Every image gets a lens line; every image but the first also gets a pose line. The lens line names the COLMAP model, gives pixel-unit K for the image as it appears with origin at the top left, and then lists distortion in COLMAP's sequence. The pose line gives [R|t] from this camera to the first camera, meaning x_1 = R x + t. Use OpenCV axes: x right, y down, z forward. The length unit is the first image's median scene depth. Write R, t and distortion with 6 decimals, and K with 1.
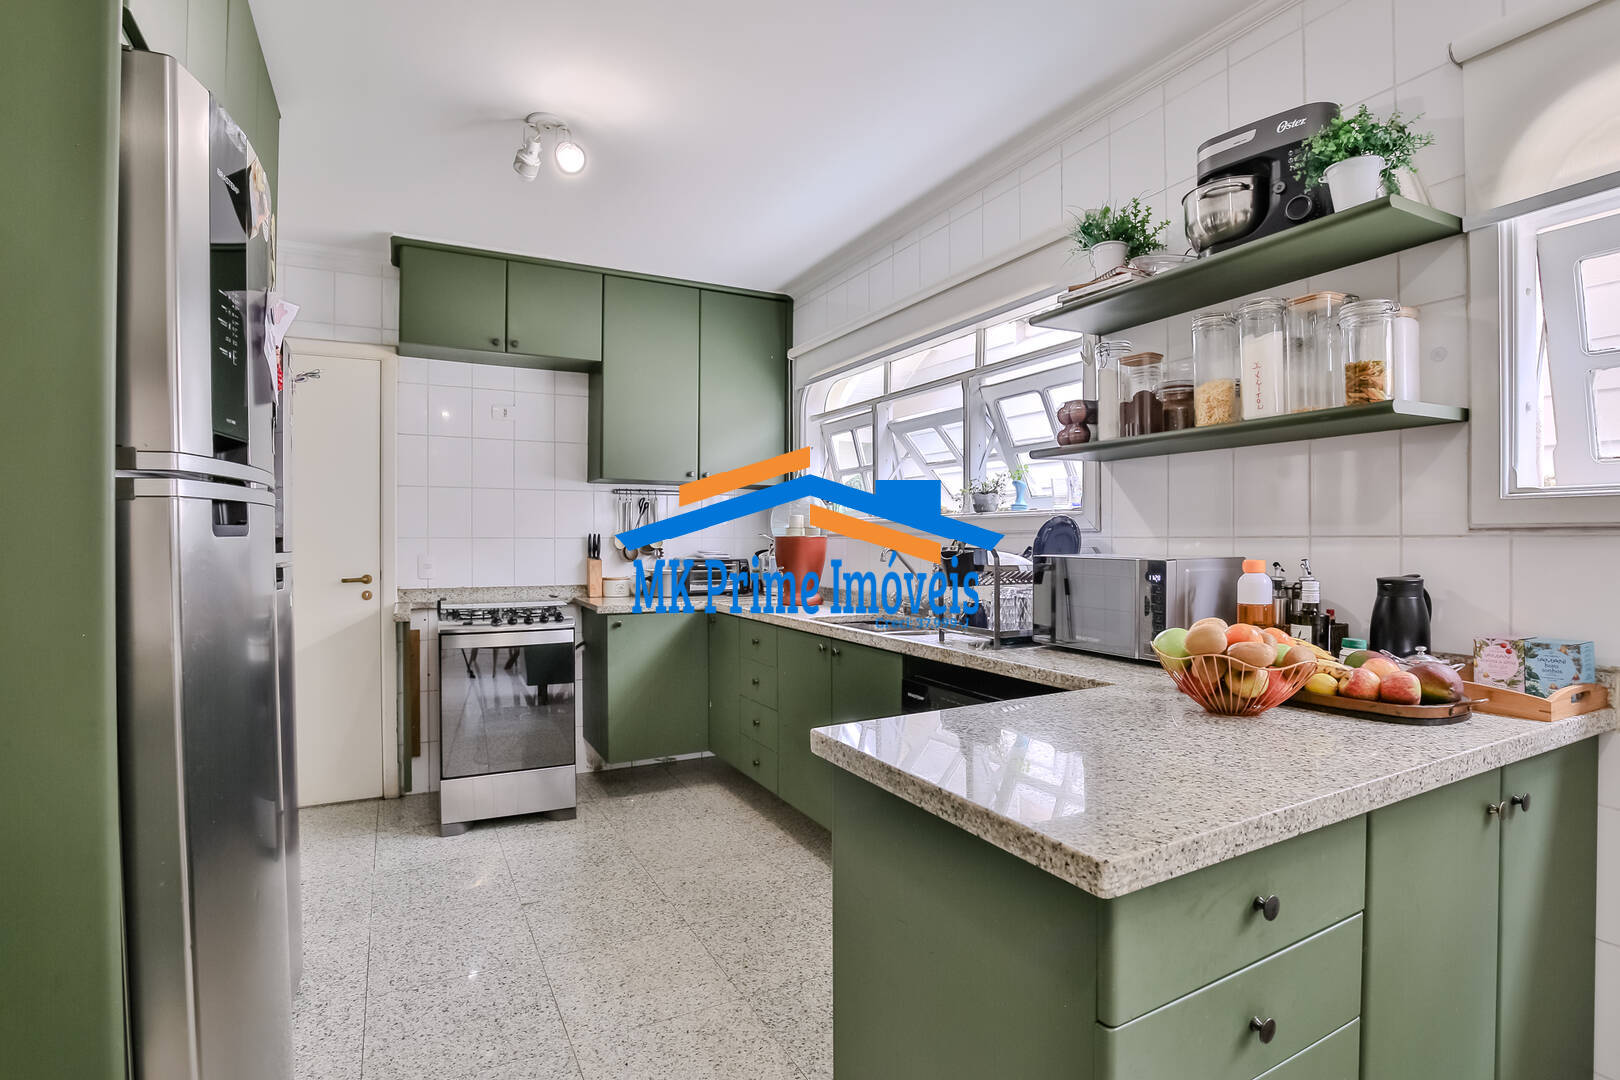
lens RADIAL K [[795.6, 0, 810.0], [0, 795.6, 540.0], [0, 0, 1]] dist [-0.018333, -0.000239]
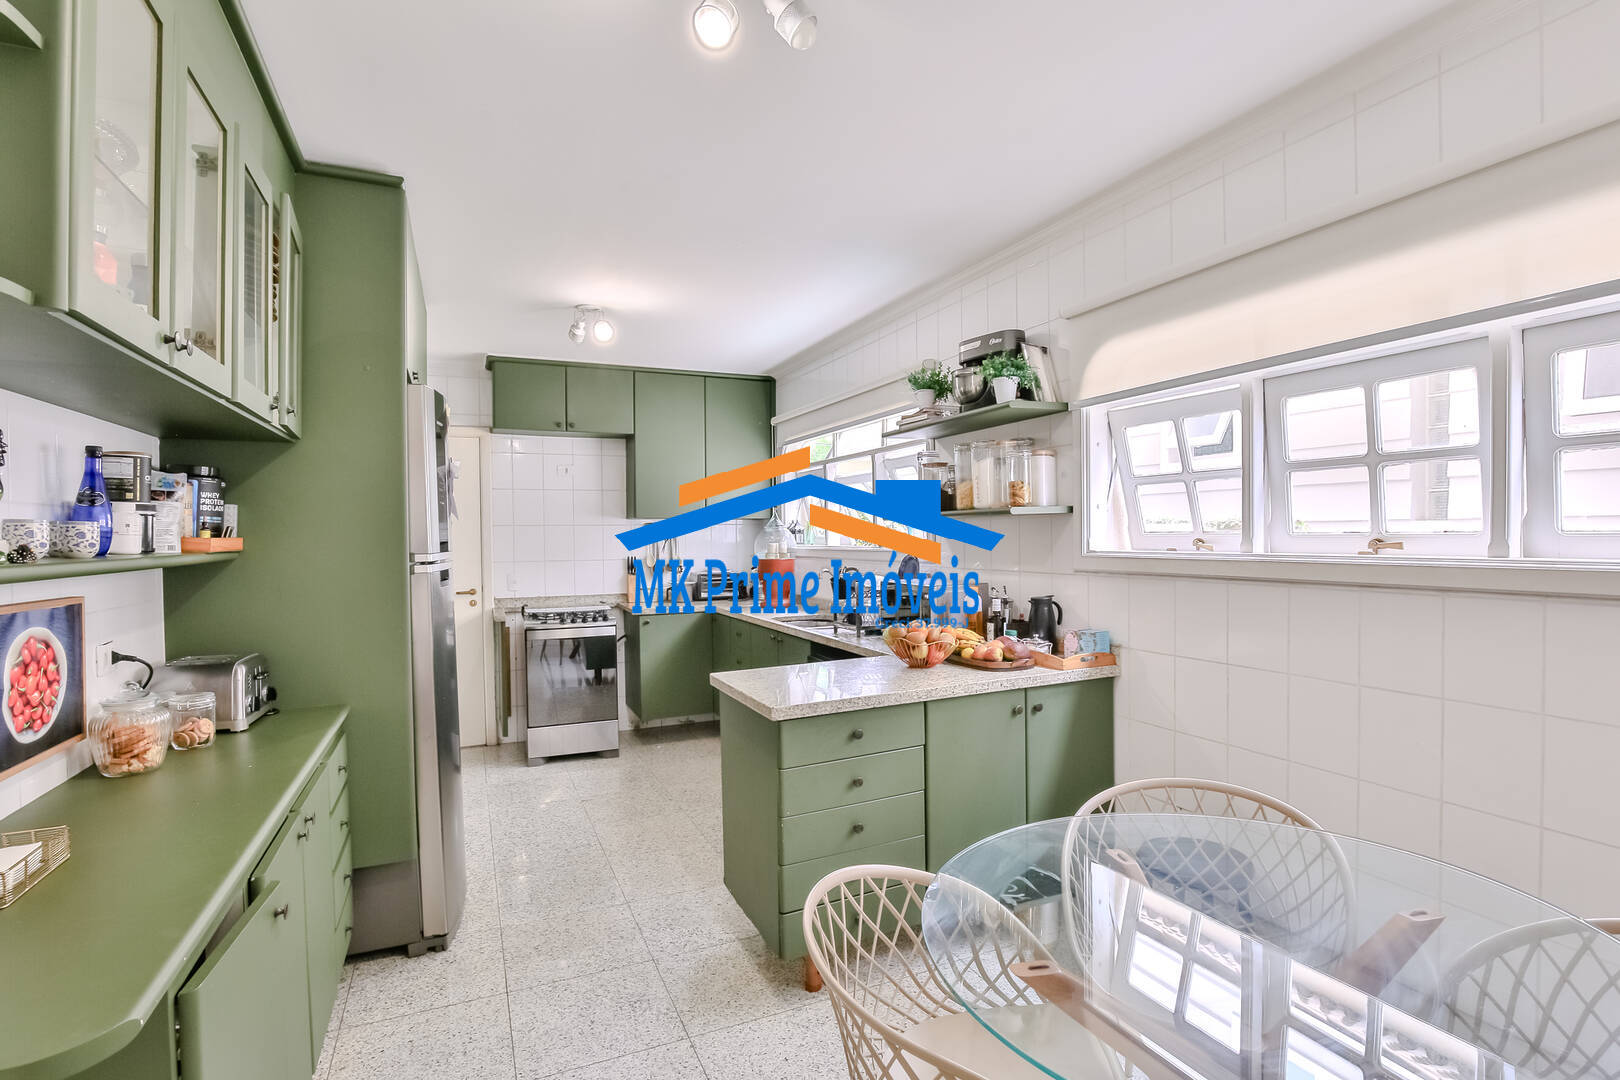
lens RADIAL K [[752.9, 0, 803.0], [0, 752.9, 550.7], [0, 0, 1]] dist [0.000427, 0.000557]
pose [[0.997830, -0.010627, -0.064974, 0.132850], [0.011575, 0.999832, 0.014228, -0.040019], [0.064812, -0.014949, 0.997786, -0.342017]]
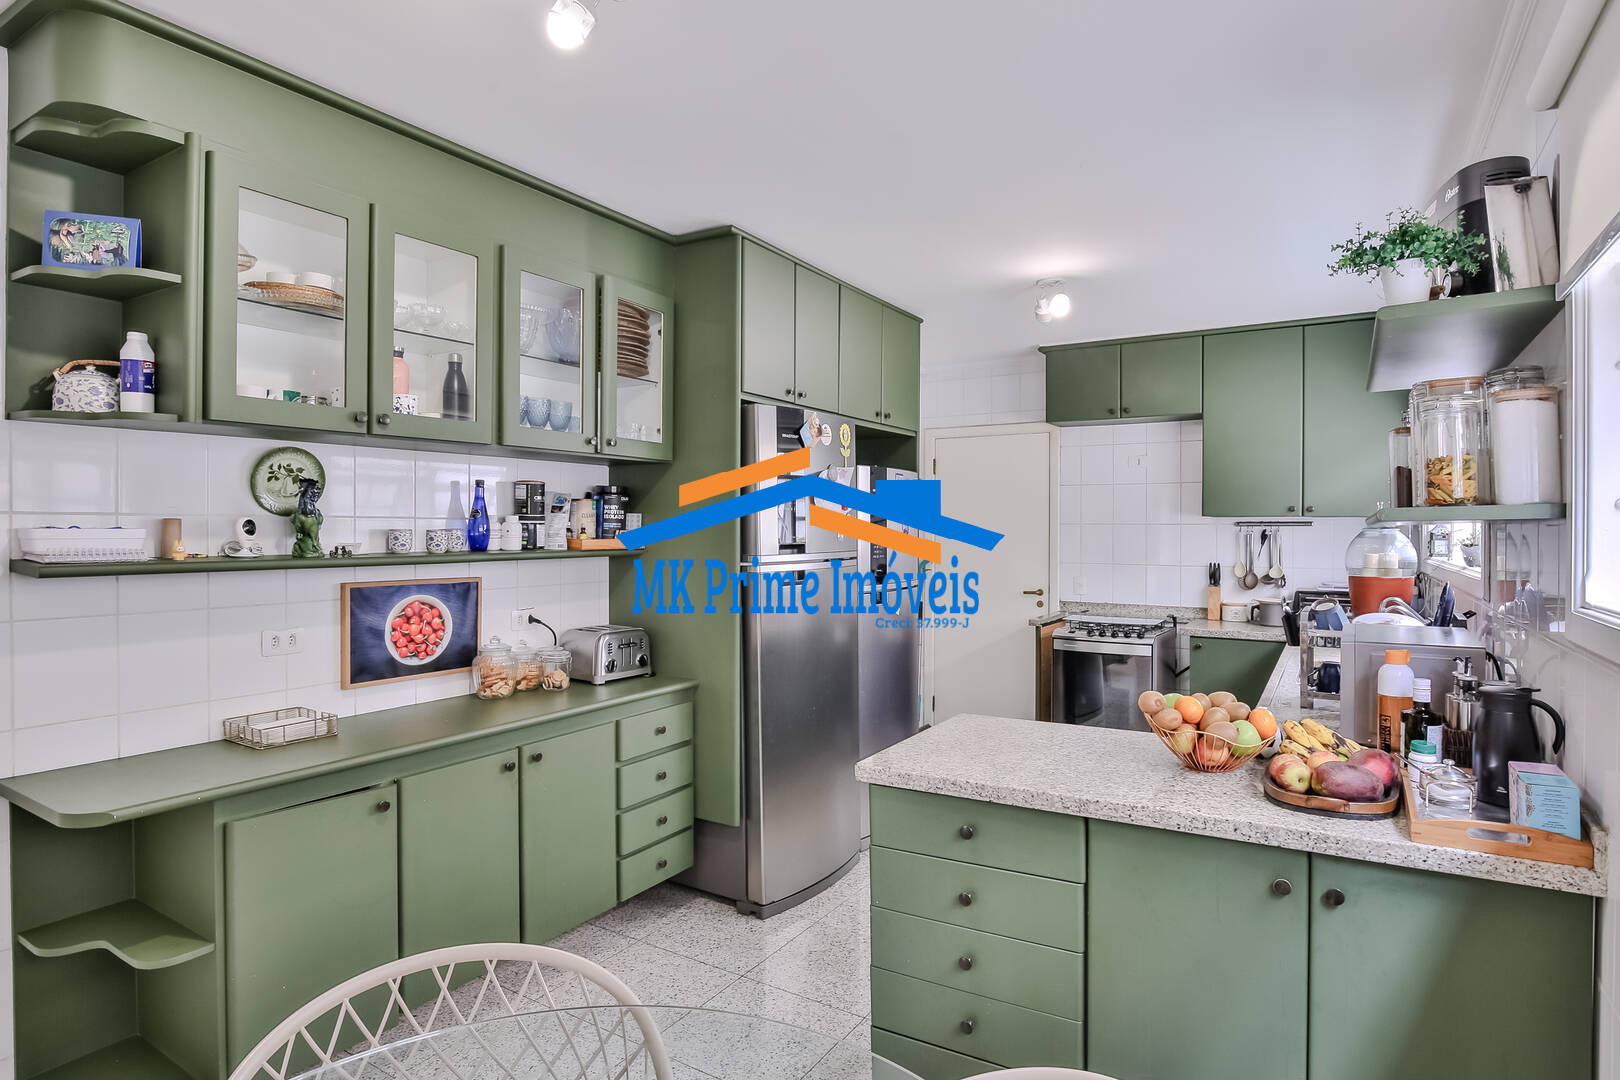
lens RADIAL K [[809.0, 0, 858.3], [0, 809.0, 538.1], [0, 0, 1]] dist [-0.012132, 0.000247]
pose [[0.560670, 0.009035, -0.827990, 0.466986], [-0.008942, 0.999948, 0.004856, -0.053209], [0.827991, 0.004681, 0.560722, -0.061553]]
